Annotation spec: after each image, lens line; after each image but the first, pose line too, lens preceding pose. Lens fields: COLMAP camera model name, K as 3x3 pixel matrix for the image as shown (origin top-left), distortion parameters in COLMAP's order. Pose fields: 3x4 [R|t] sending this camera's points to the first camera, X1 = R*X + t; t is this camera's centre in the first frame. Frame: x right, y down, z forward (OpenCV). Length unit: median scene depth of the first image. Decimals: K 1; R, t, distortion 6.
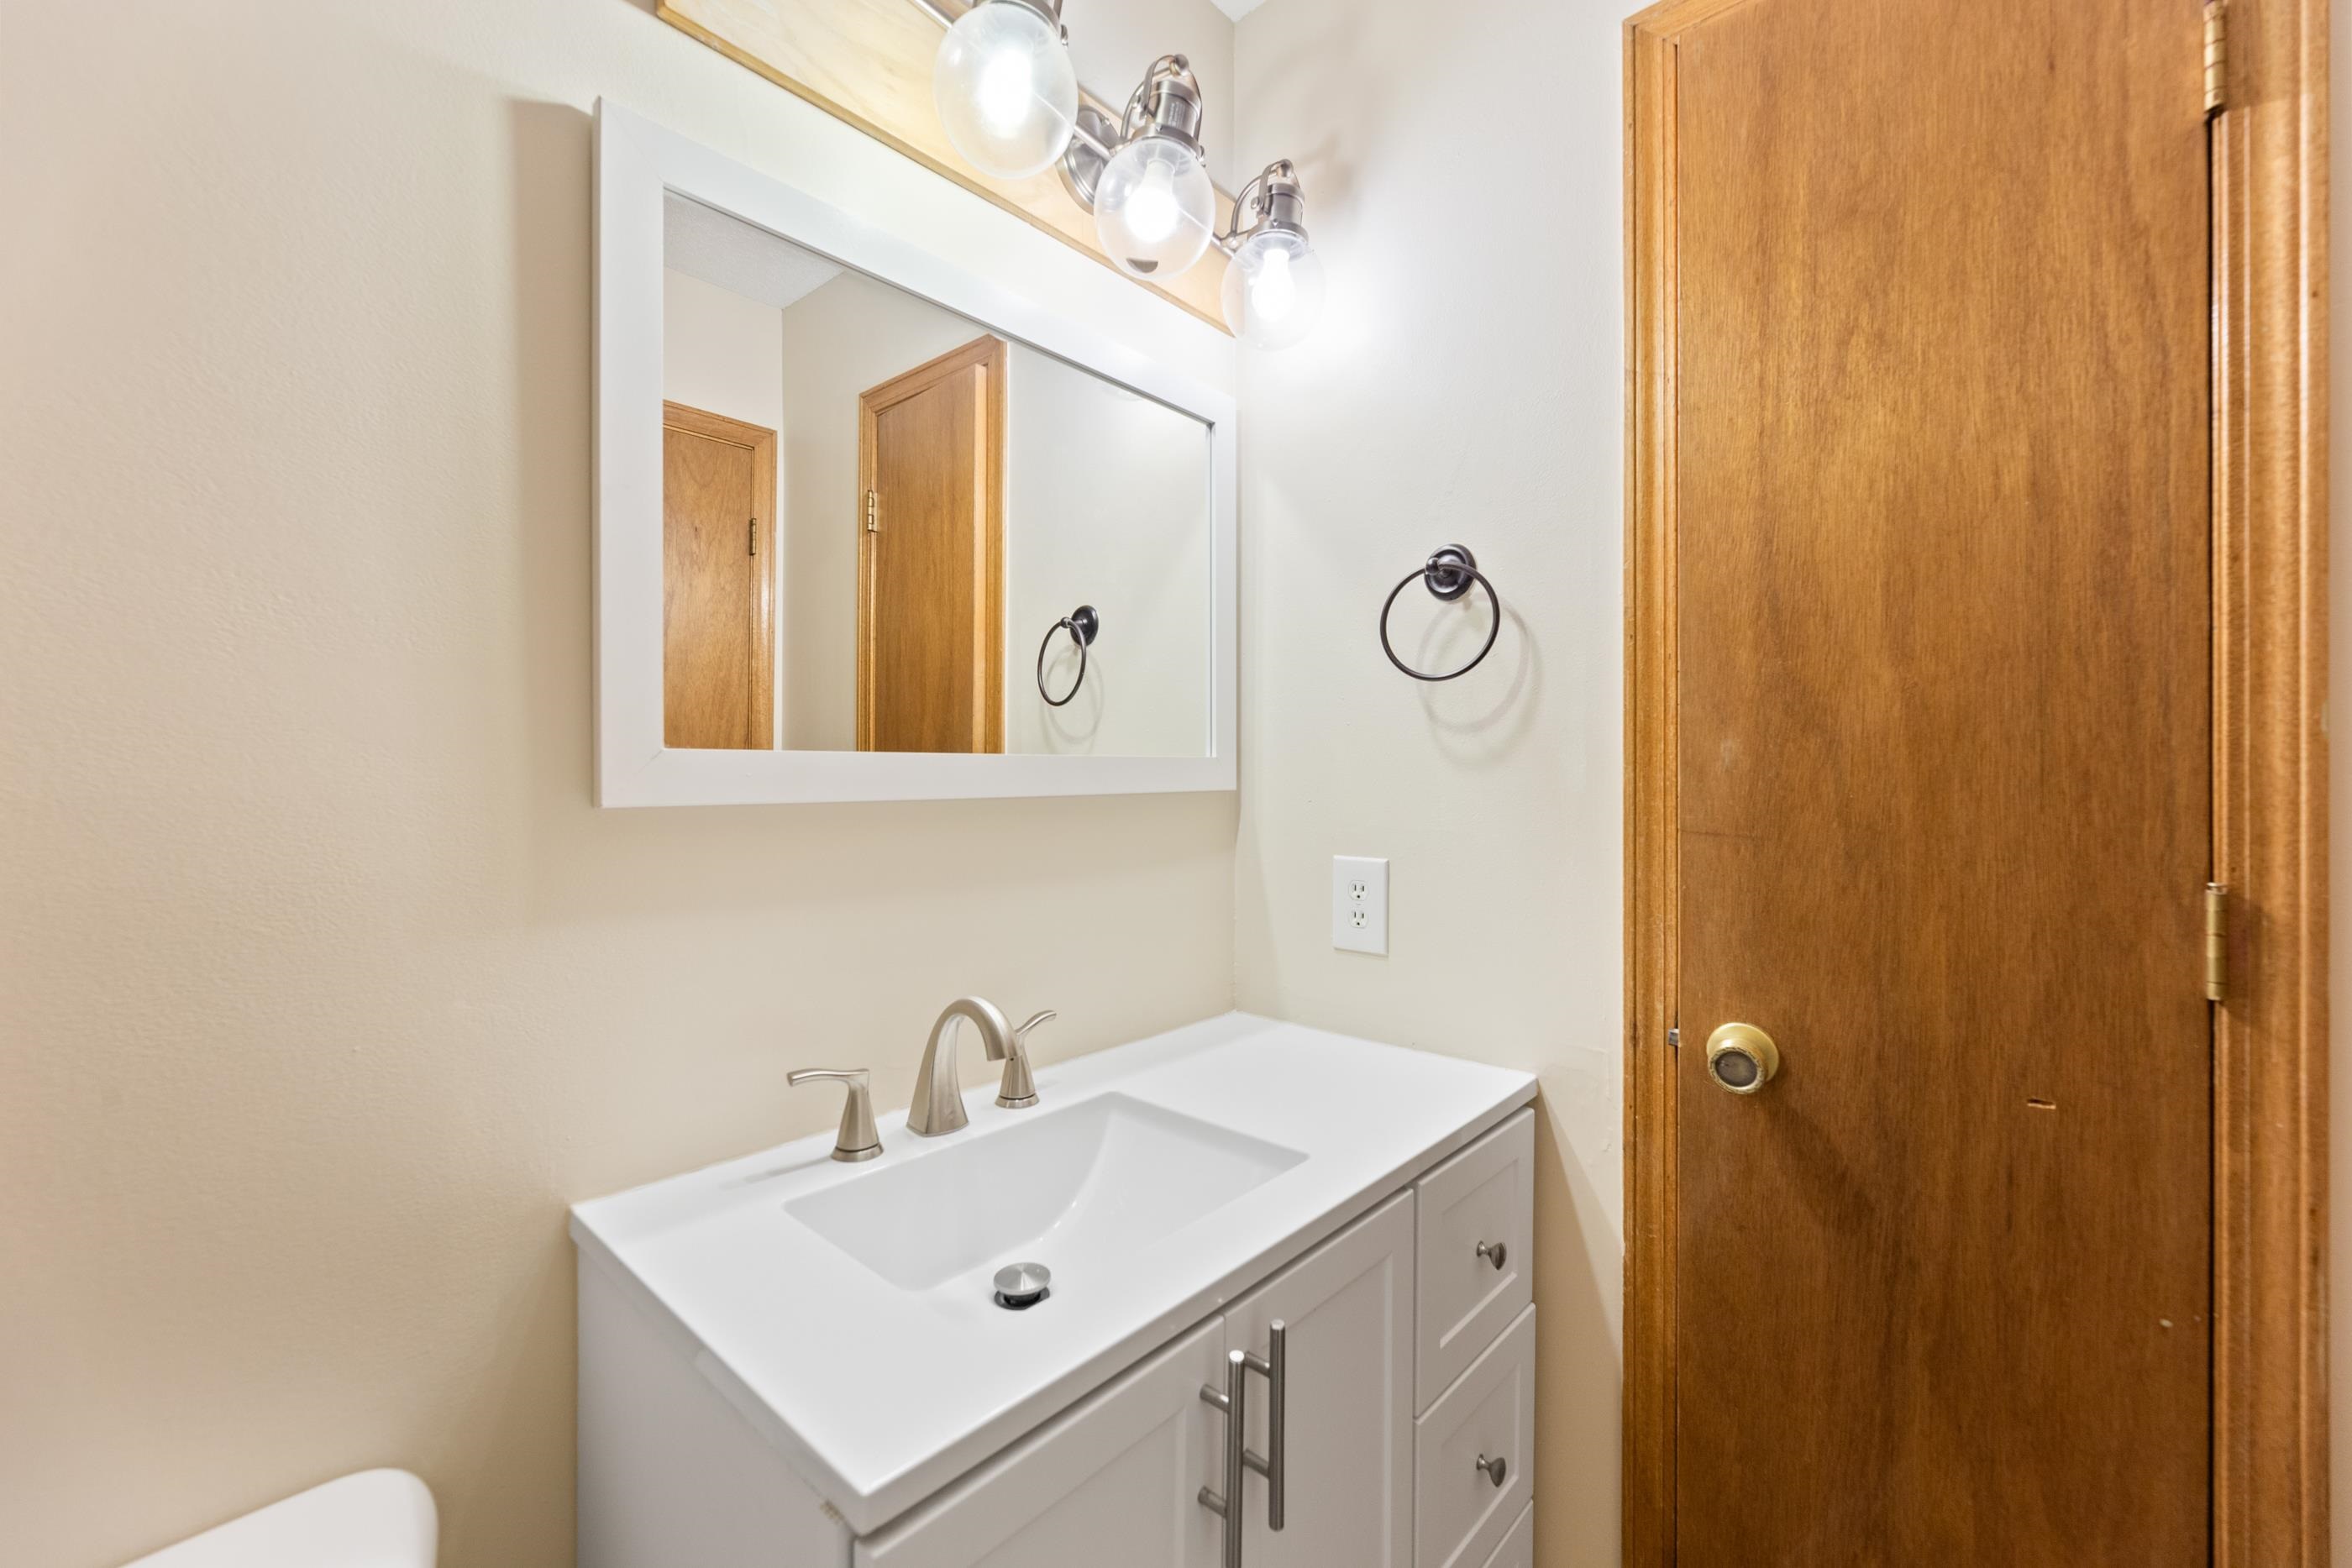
lens RADIAL K [[951.9, 0, 1161.5], [0, 951.9, 763.1], [0, 0, 1]] dist [0.000288, 0.000073]
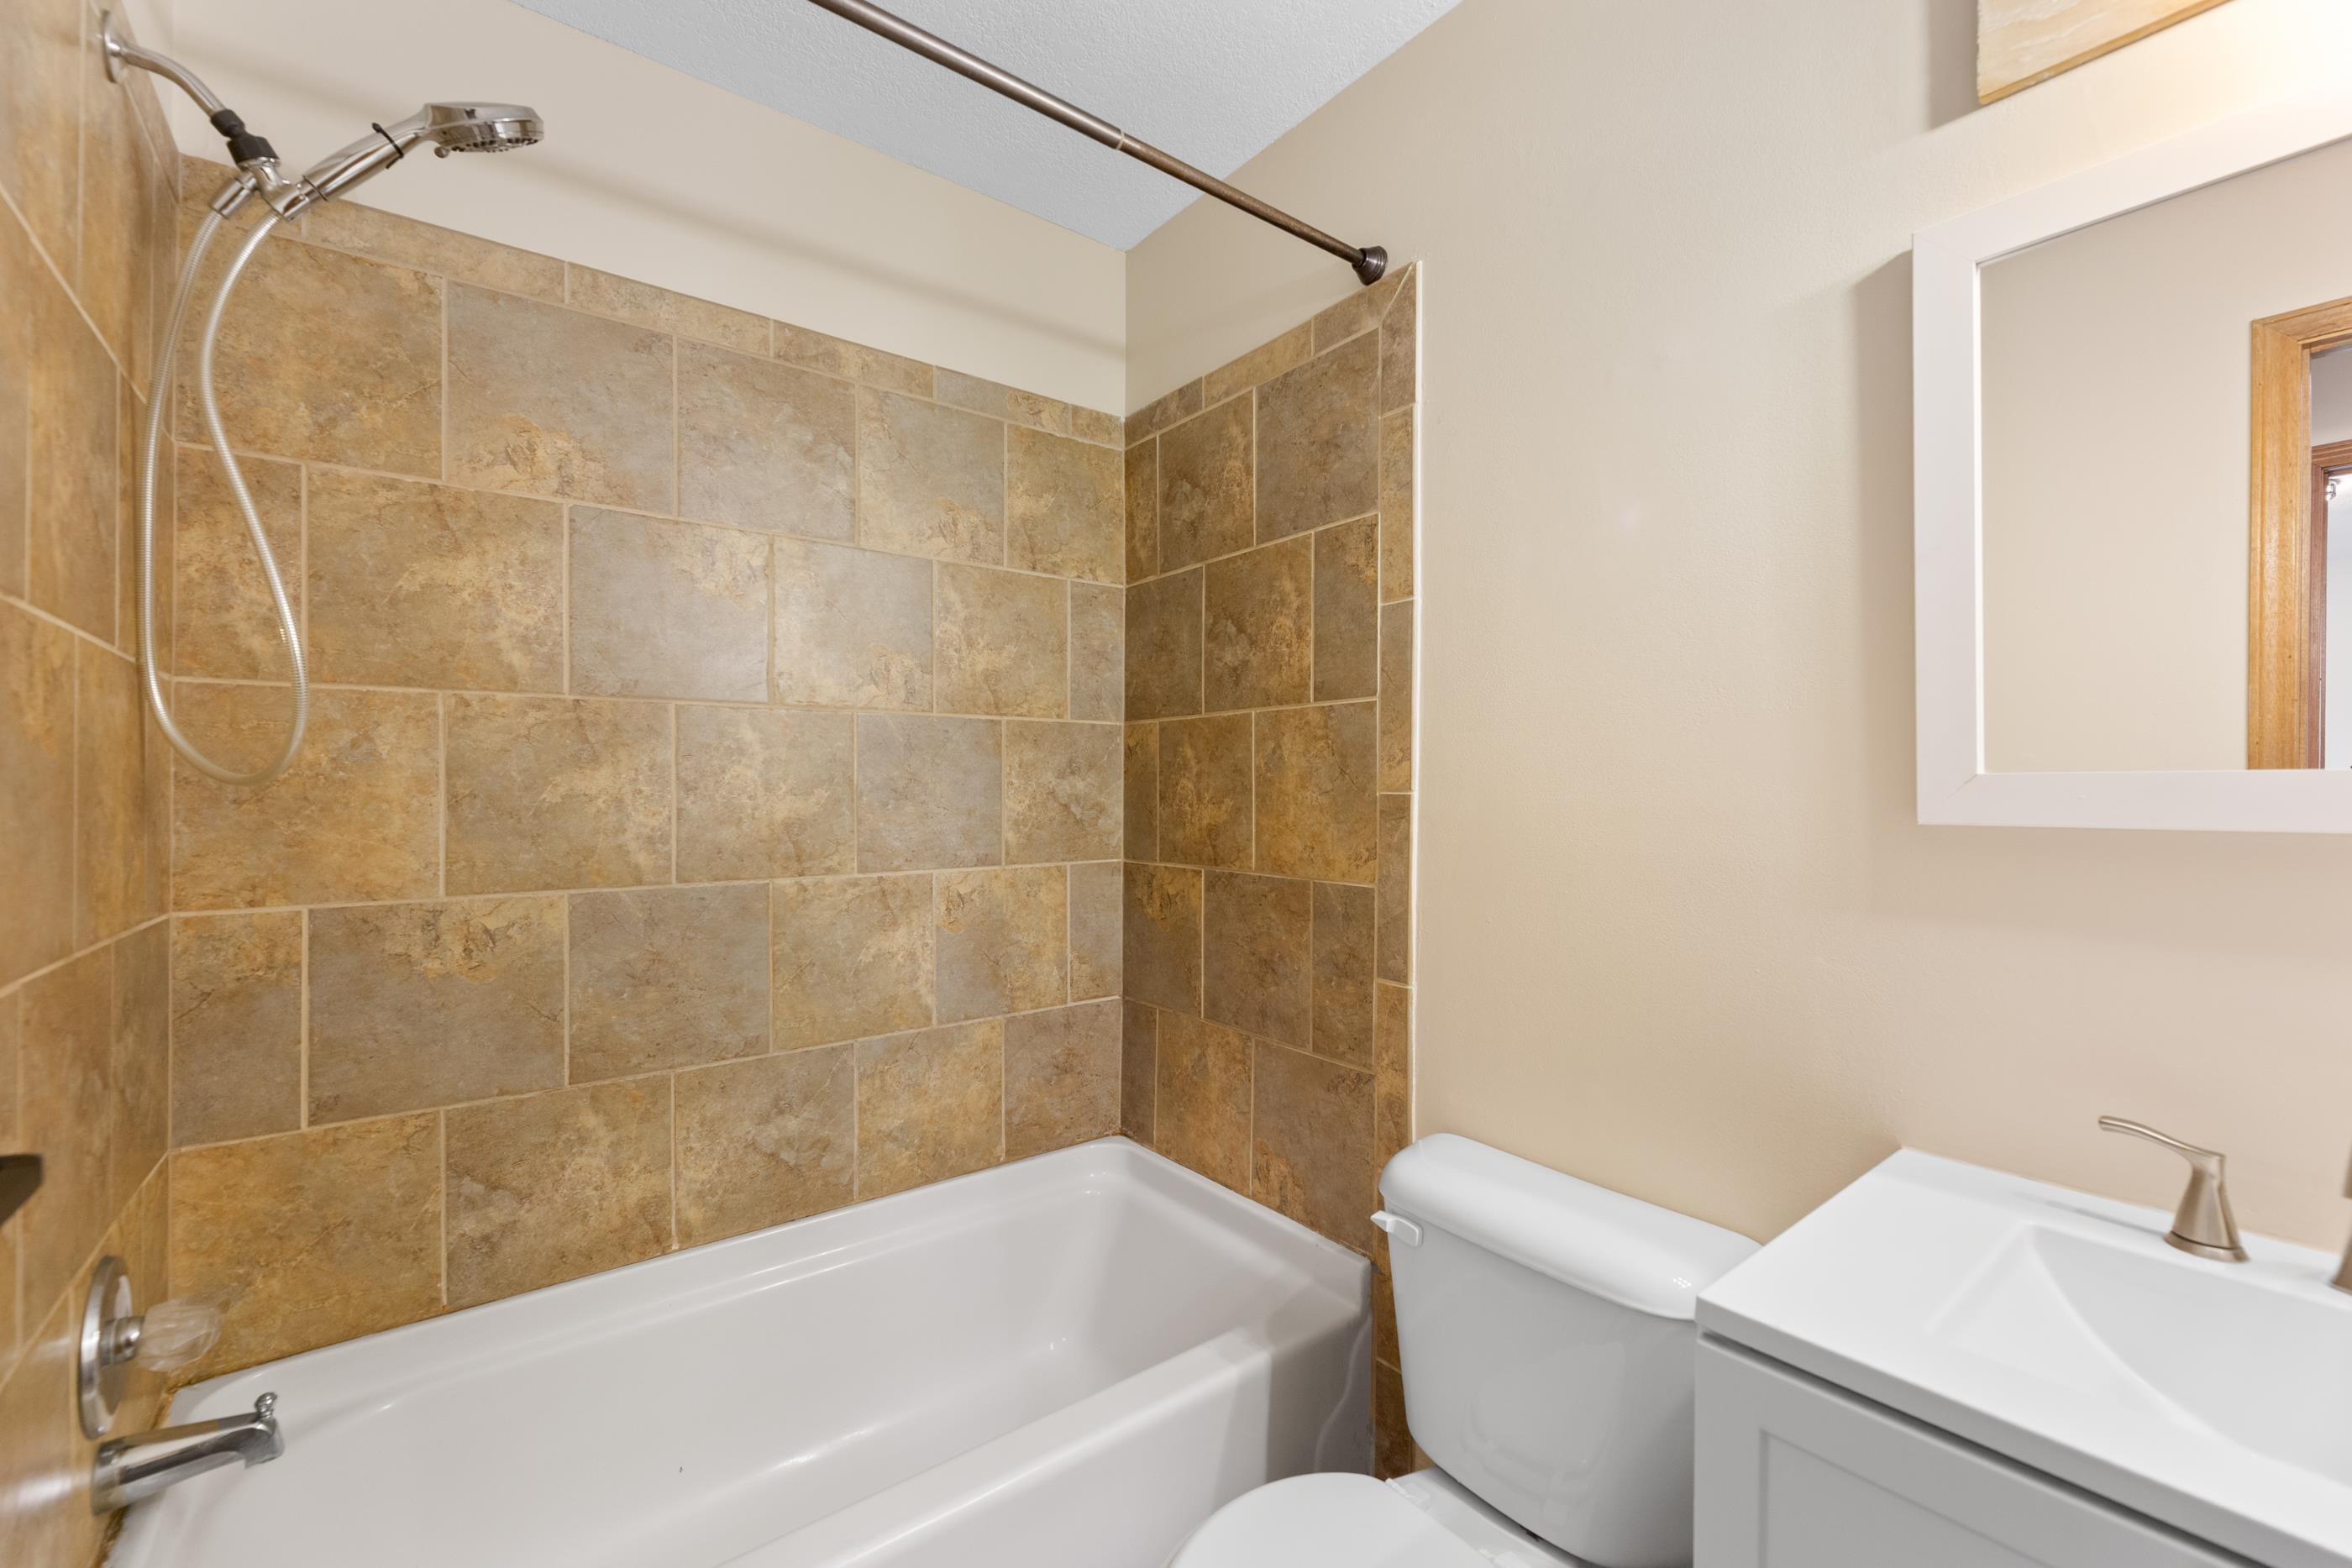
lens RADIAL K [[981.5, 0, 1176.0], [0, 981.5, 784.0], [0, 0, 1]] dist [0.000431, -0.000400]
pose [[-0.154102, -0.005078, -0.988042, 0.693808], [-0.002718, 0.999985, -0.004715, 0.005462], [0.988051, 0.001959, -0.154114, 0.240409]]
